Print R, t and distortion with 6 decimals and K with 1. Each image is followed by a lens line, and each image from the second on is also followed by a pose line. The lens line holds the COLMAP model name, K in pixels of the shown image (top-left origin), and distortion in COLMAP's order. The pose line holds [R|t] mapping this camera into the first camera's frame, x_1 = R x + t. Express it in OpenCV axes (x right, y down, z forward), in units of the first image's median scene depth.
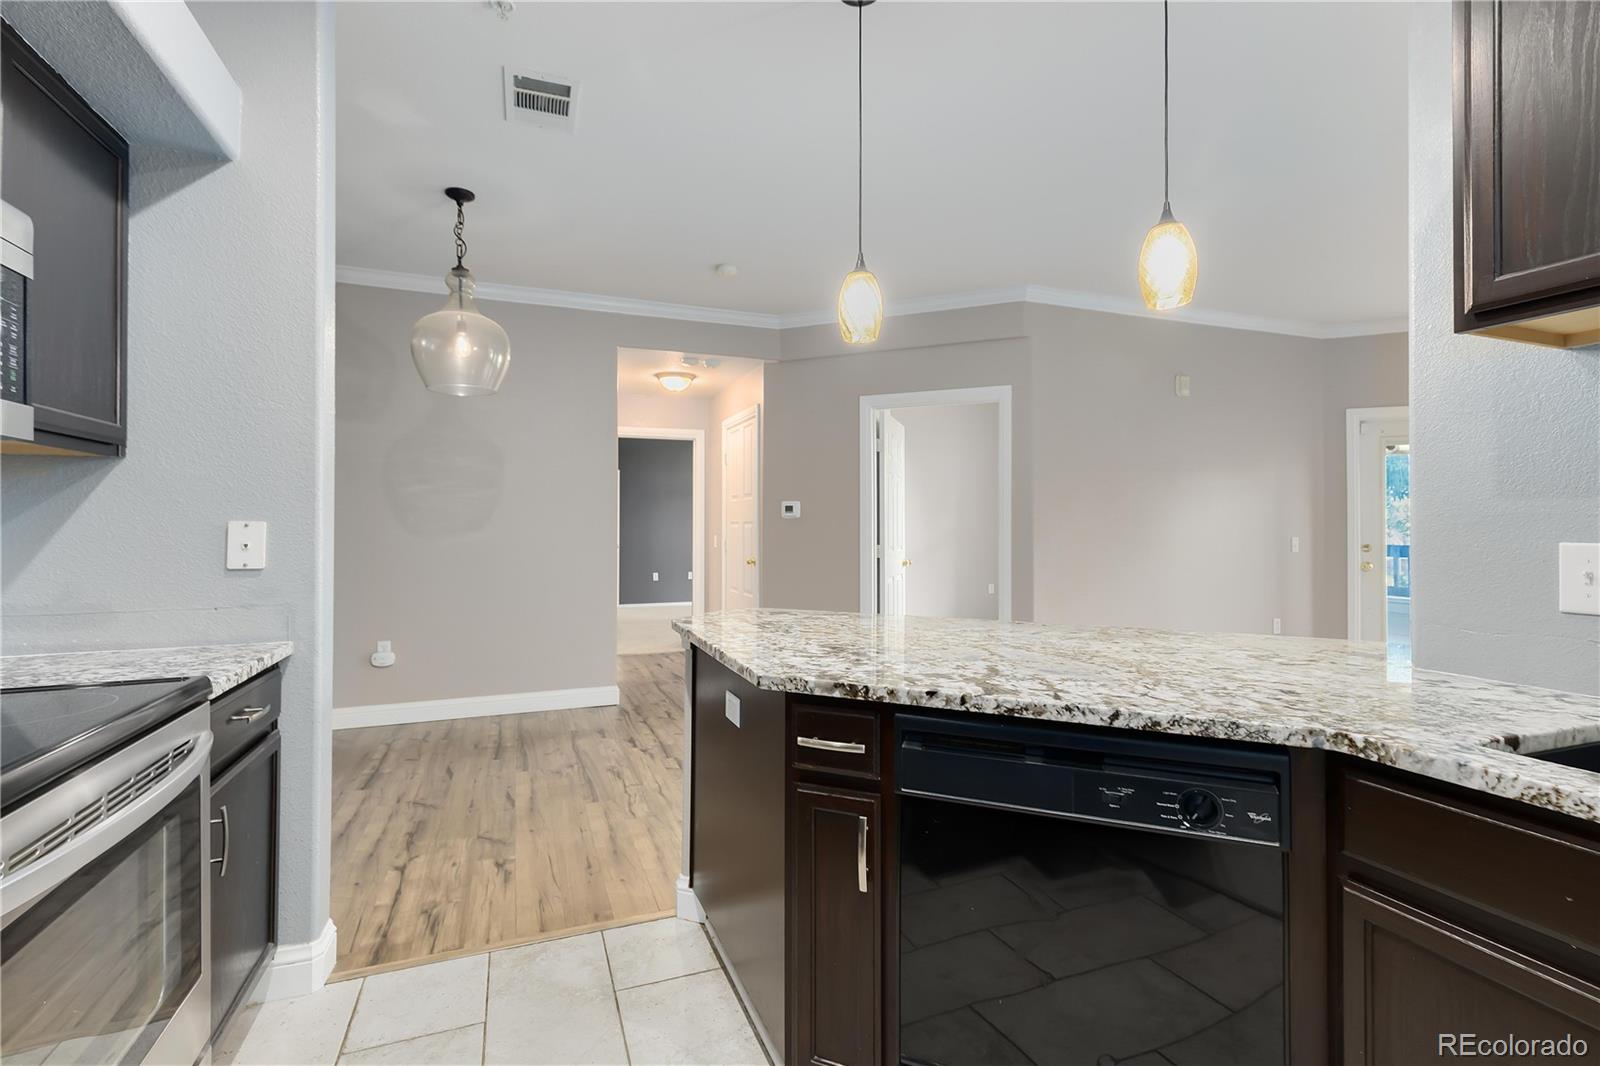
lens RADIAL K [[733.2, 0, 796.9], [0, 733.2, 518.1], [0, 0, 1]] dist [0.005232, 0.000730]
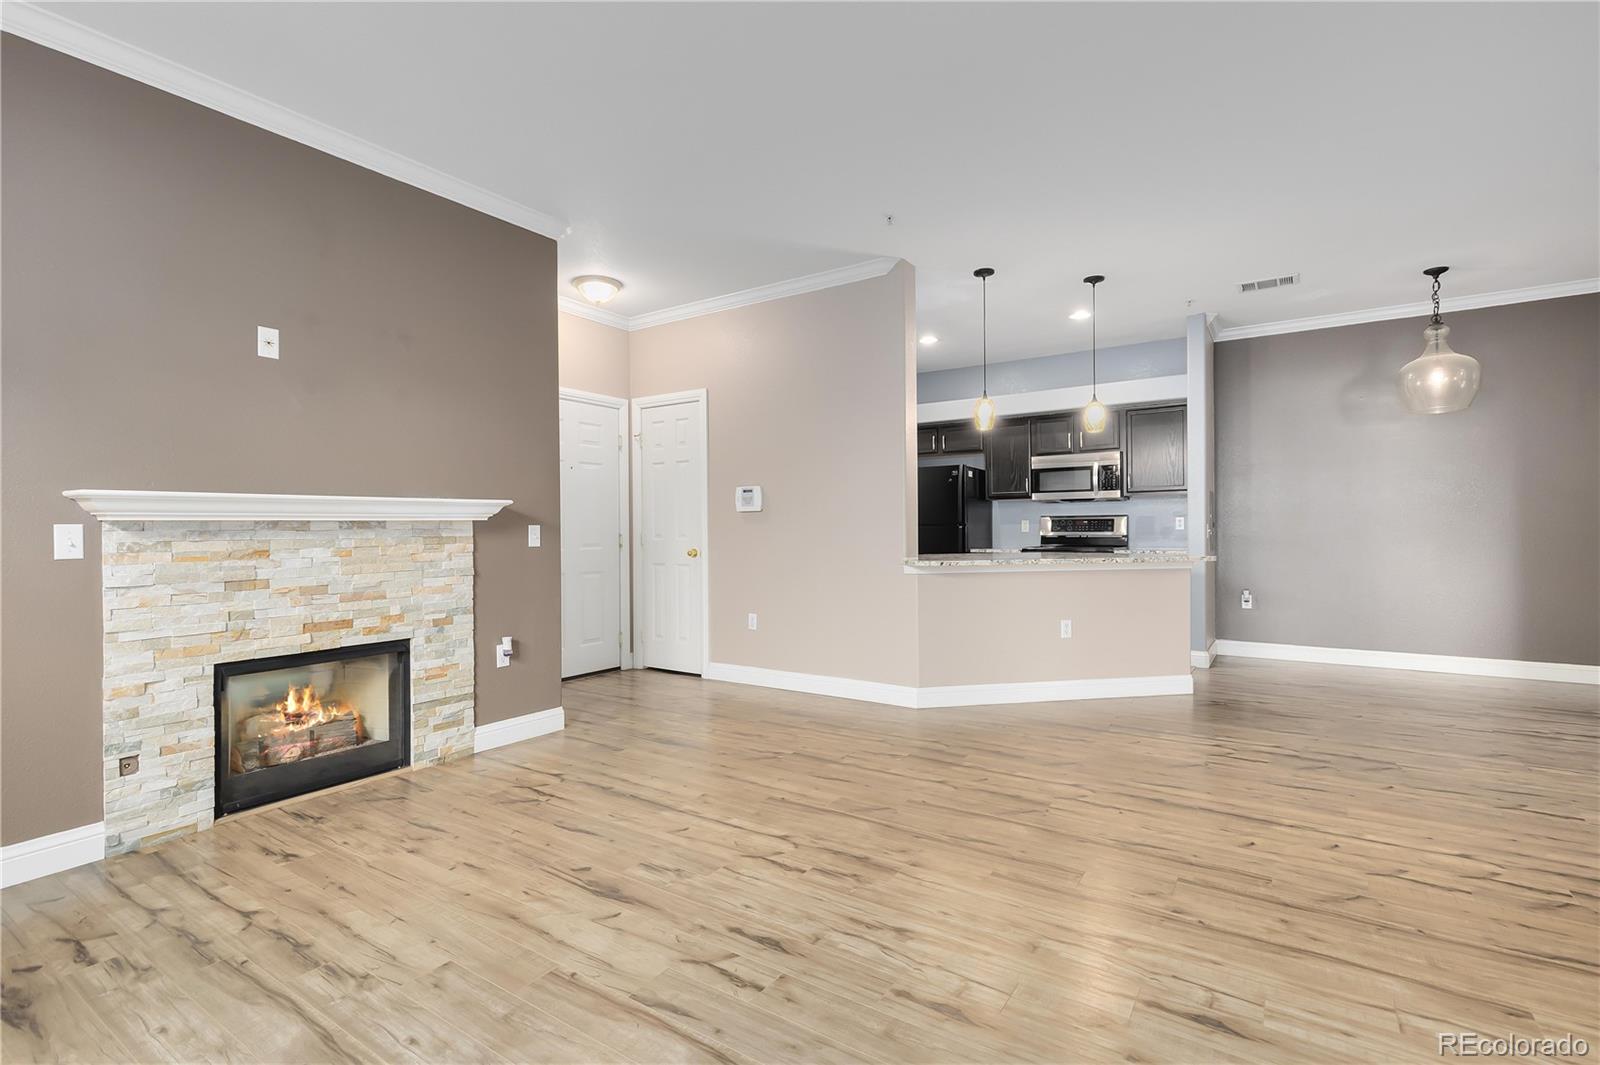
lens RADIAL K [[733.2, 0, 796.1], [0, 733.2, 538.8], [0, 0, 1]] dist [0.005232, 0.000730]
pose [[-0.820292, 0.013372, -0.571789, 1.705694], [0.015958, 0.999873, 0.000491, 0.064146], [0.571723, -0.008722, -0.820401, 1.824773]]
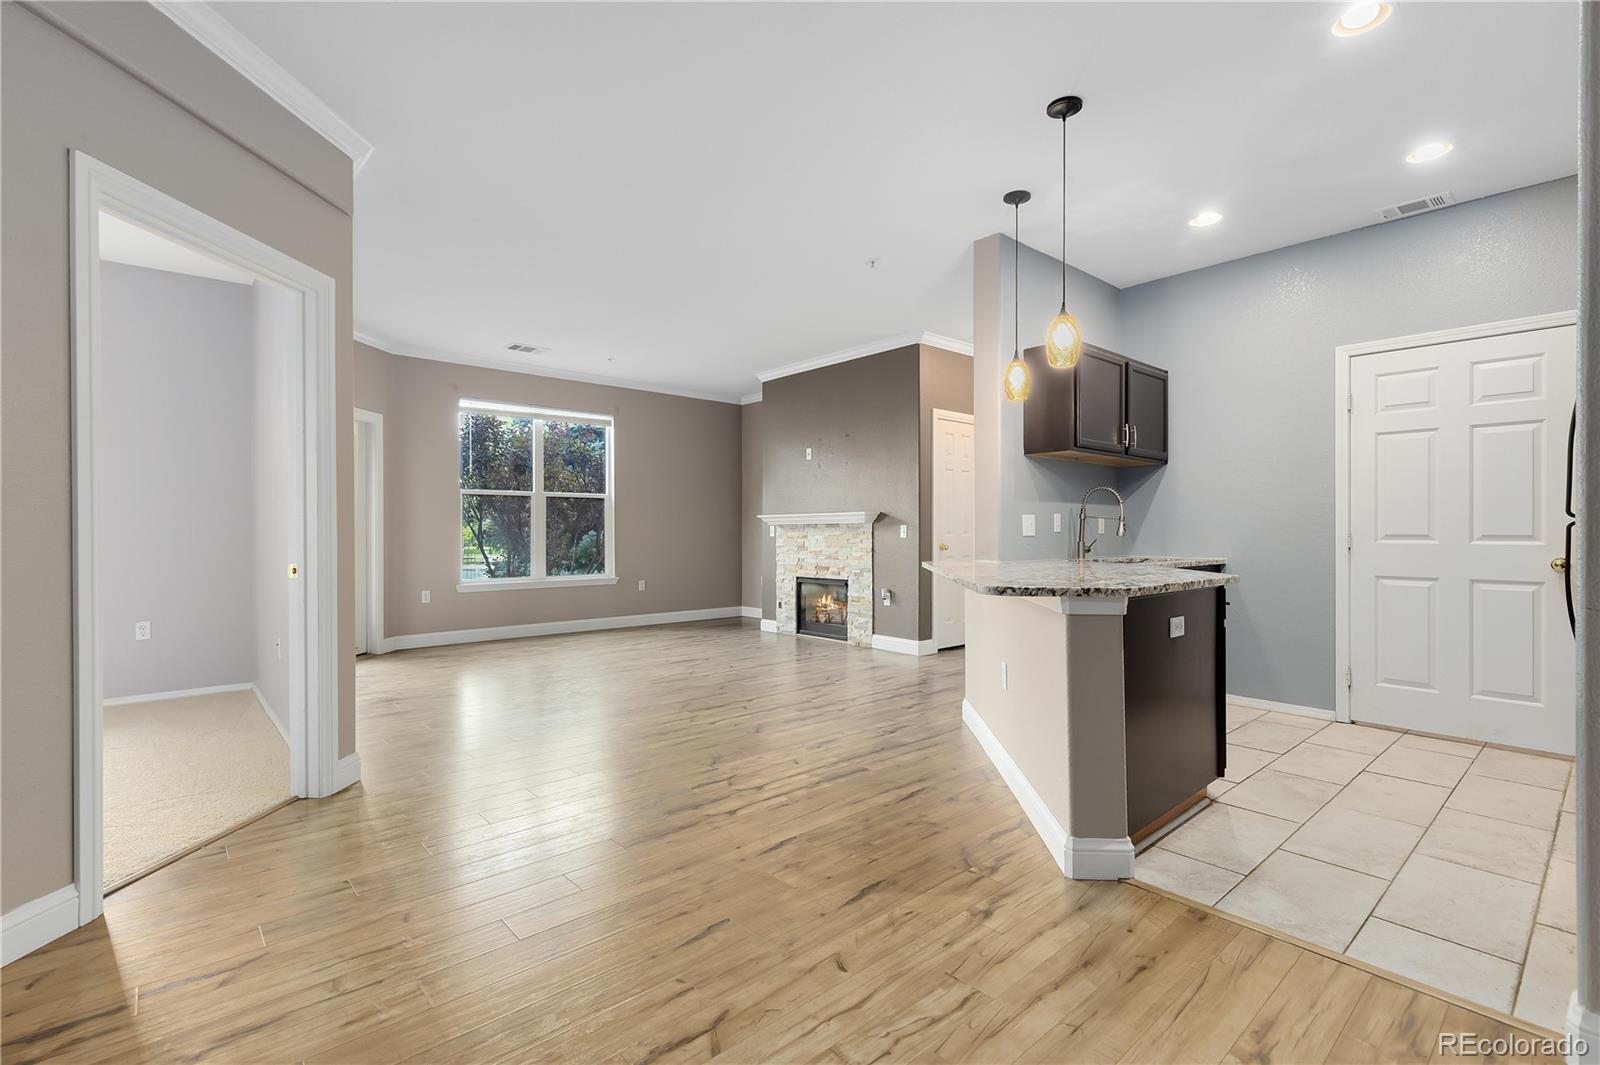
lens RADIAL K [[733.2, 0, 792.3], [0, 733.2, 530.8], [0, 0, 1]] dist [0.005232, 0.000730]
pose [[-0.347522, -0.002379, 0.937669, -0.794735], [-0.012228, 0.999923, -0.001995, 0.058619], [-0.937592, -0.012159, -0.347525, 1.505848]]
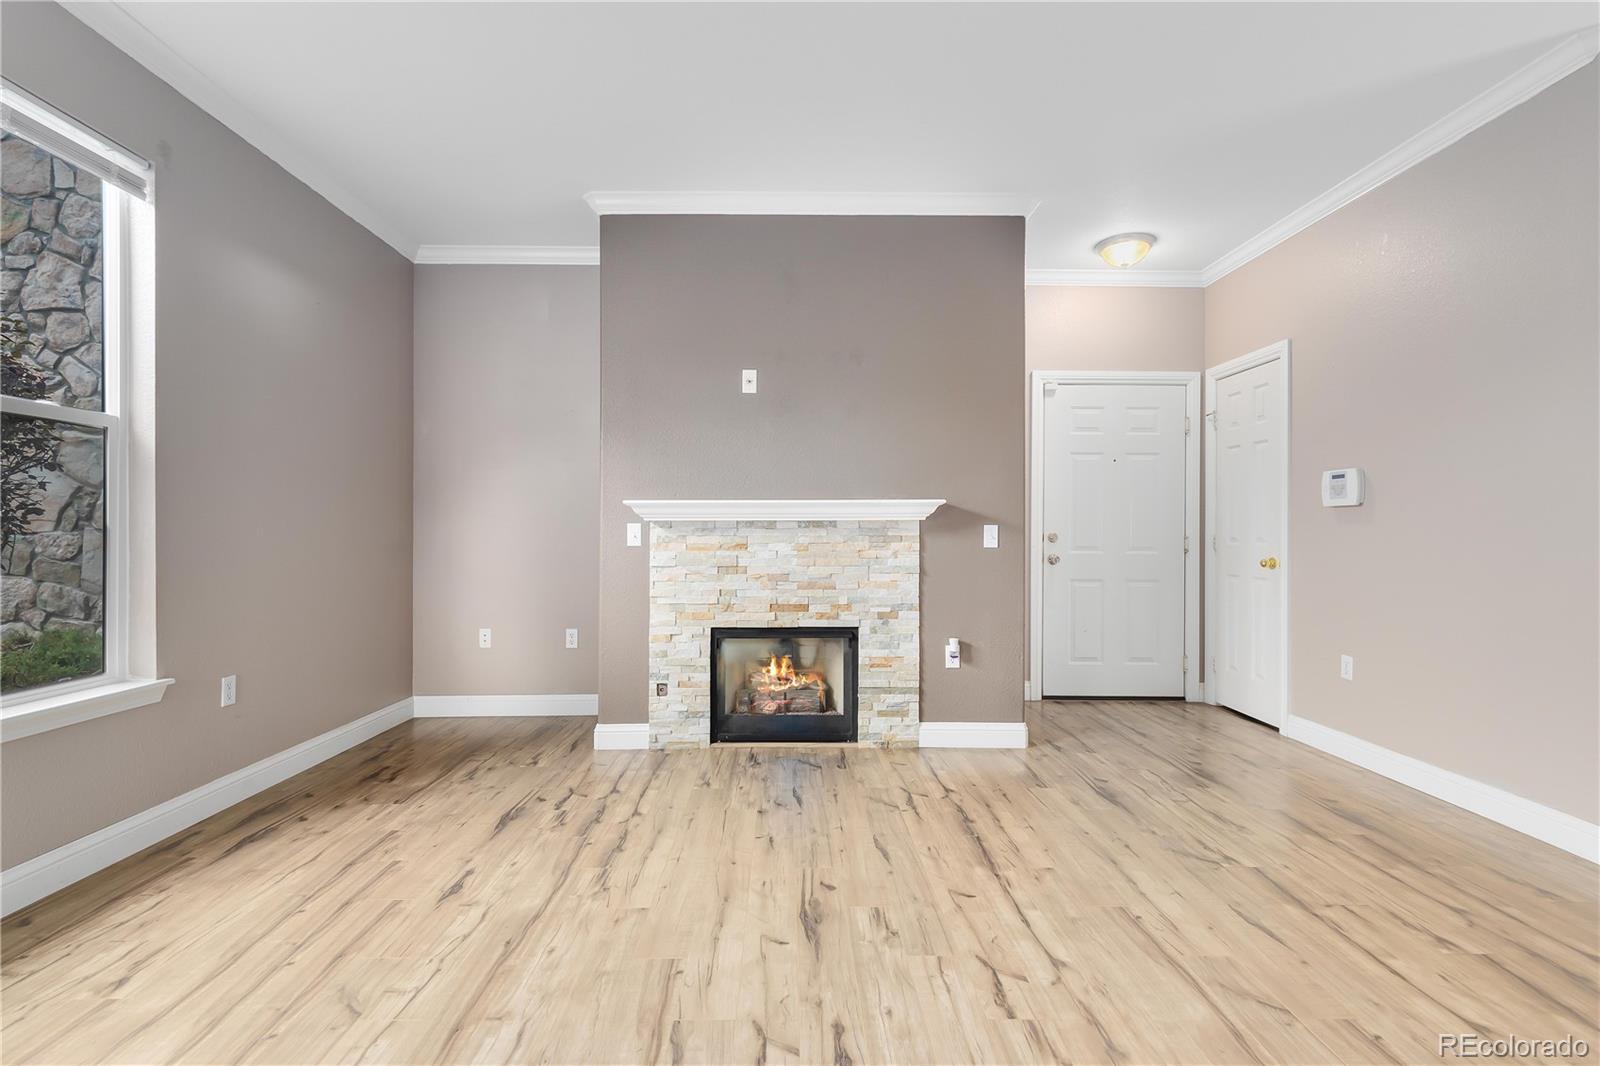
lens RADIAL K [[733.2, 0, 799.0], [0, 733.2, 533.2], [0, 0, 1]] dist [0.005232, 0.000730]
pose [[-0.939420, -0.003474, 0.342751, 1.169035], [-0.008670, 0.999870, -0.013630, 0.067411], [-0.342658, -0.015776, -0.939328, 1.753239]]
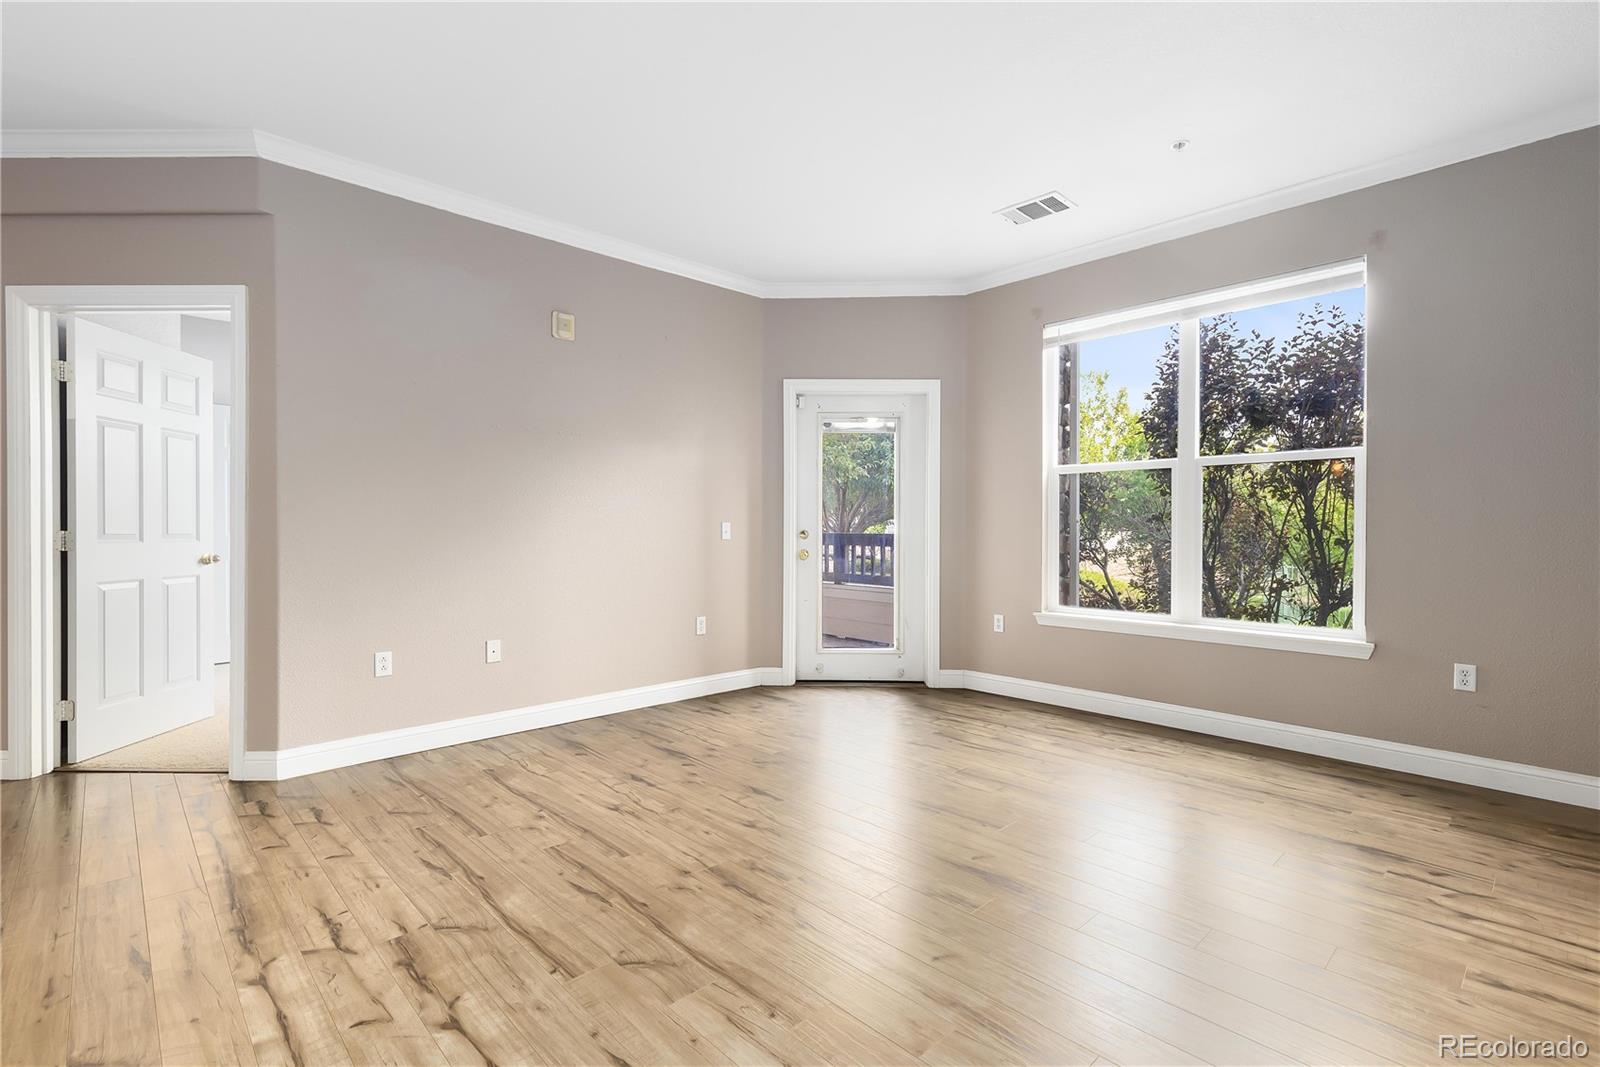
lens RADIAL K [[733.2, 0, 798.6], [0, 733.2, 535.4], [0, 0, 1]] dist [0.005232, 0.000730]
pose [[0.924471, -0.002622, 0.381243, 0.888945], [-0.006336, 0.999733, 0.022240, 0.044424], [-0.381199, -0.022976, 0.924207, 0.349783]]
